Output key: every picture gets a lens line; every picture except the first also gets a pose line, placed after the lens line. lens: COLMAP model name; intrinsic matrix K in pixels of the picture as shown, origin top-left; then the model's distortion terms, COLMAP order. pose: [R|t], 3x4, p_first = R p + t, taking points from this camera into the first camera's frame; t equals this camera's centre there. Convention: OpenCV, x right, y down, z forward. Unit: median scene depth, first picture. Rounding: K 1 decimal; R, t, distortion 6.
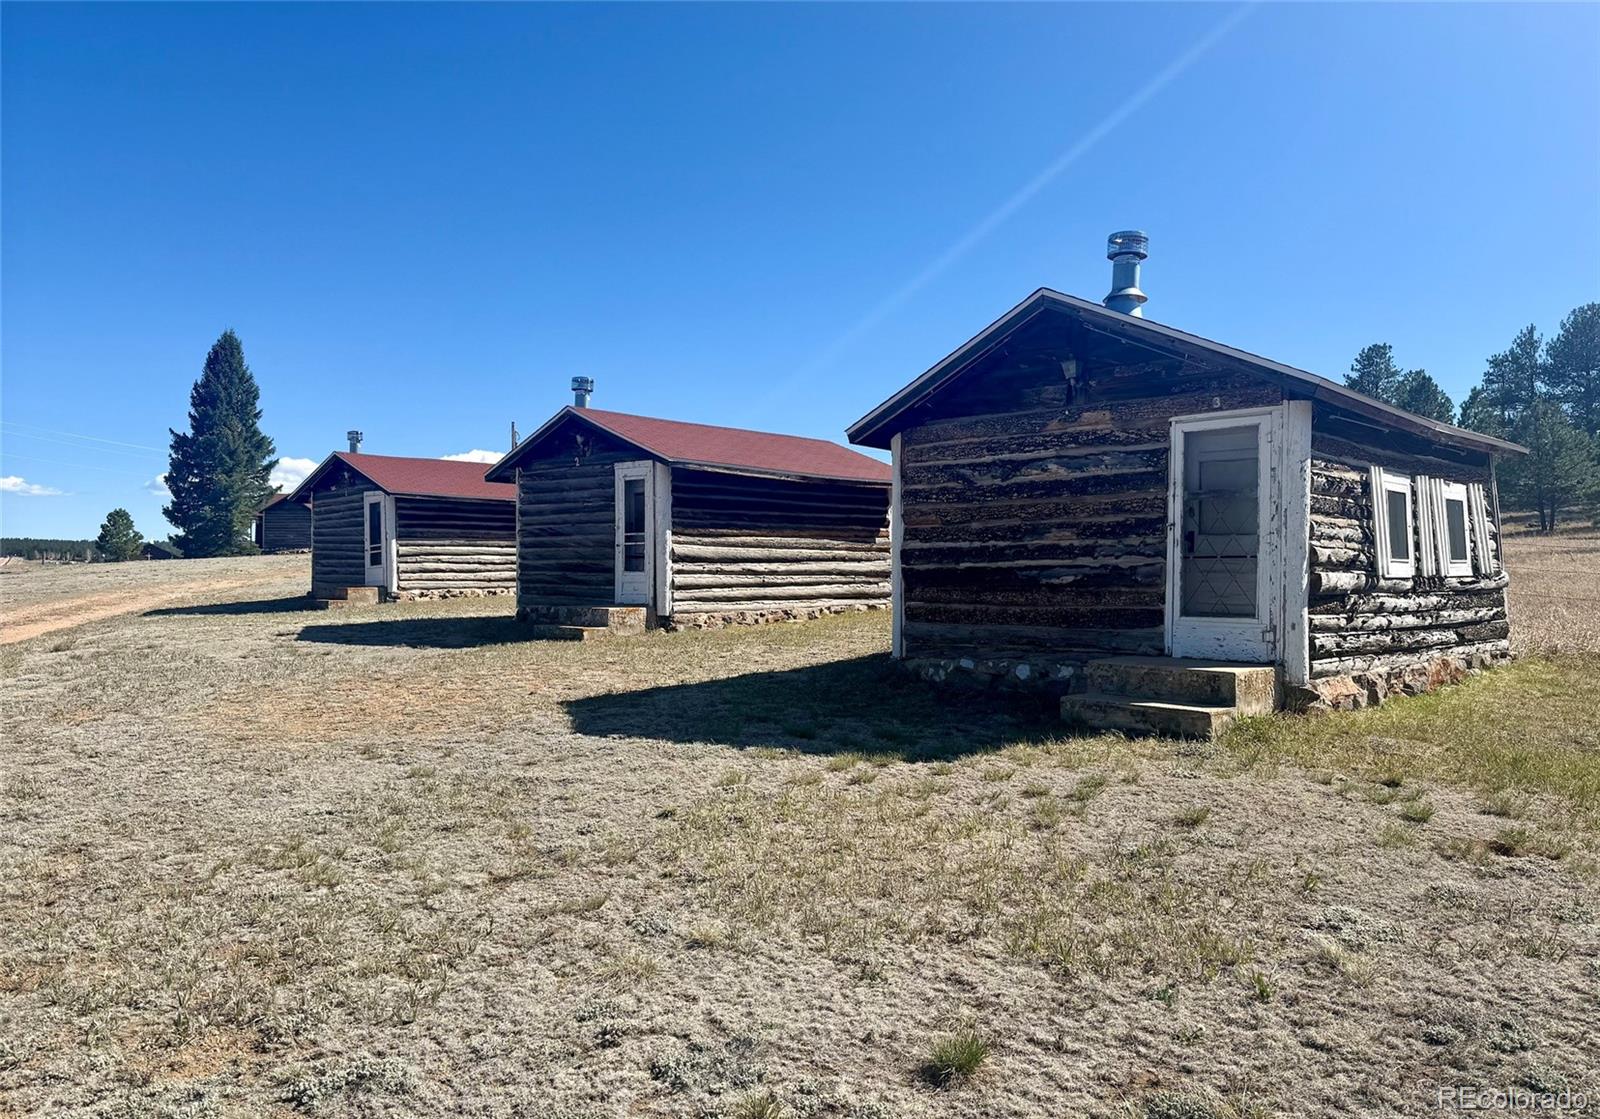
lens RADIAL K [[1207.1, 0, 796.6], [0, 1207.1, 542.9], [0, 0, 1]] dist [0.134913, -0.008861]
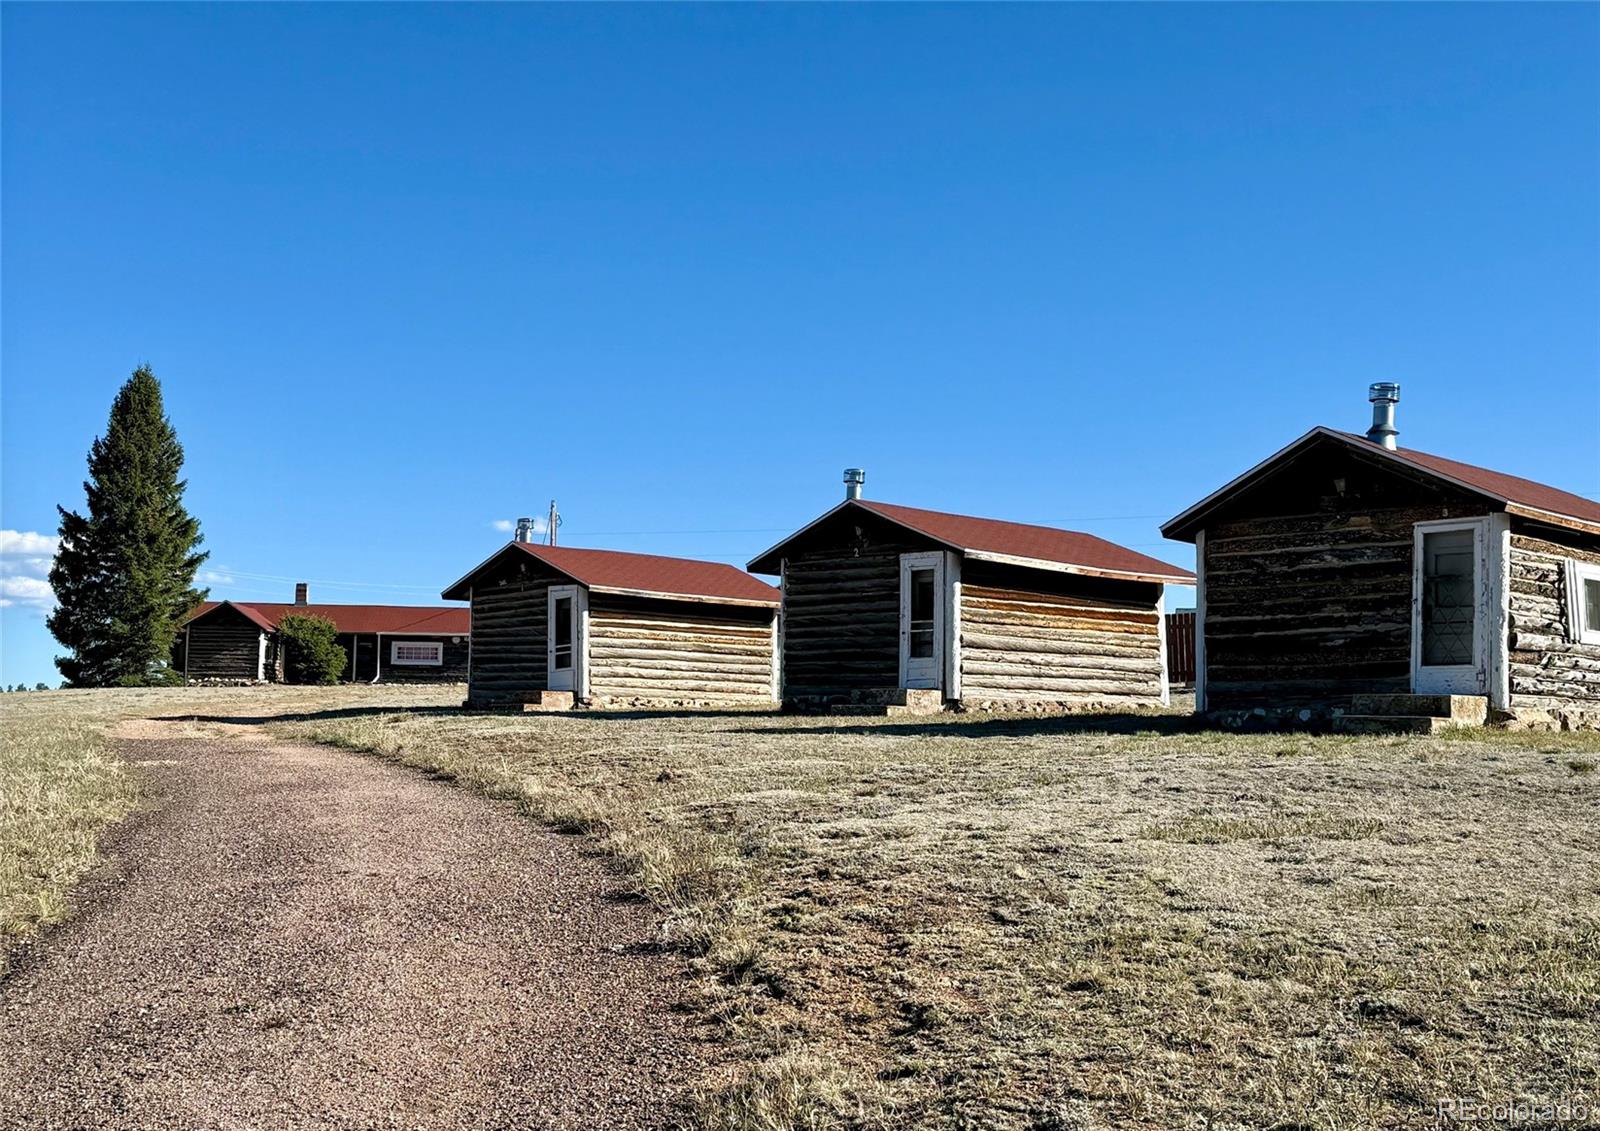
lens RADIAL K [[2136.2, 0, 795.6], [0, 2136.2, 581.3], [0, 0, 1]] dist [0.189875, 0.000000]
pose [[0.999058, 0.010133, -0.042191, -0.248950], [-0.012550, 0.998271, -0.057422, 0.097949], [0.041536, 0.057897, 0.997458, -1.269446]]
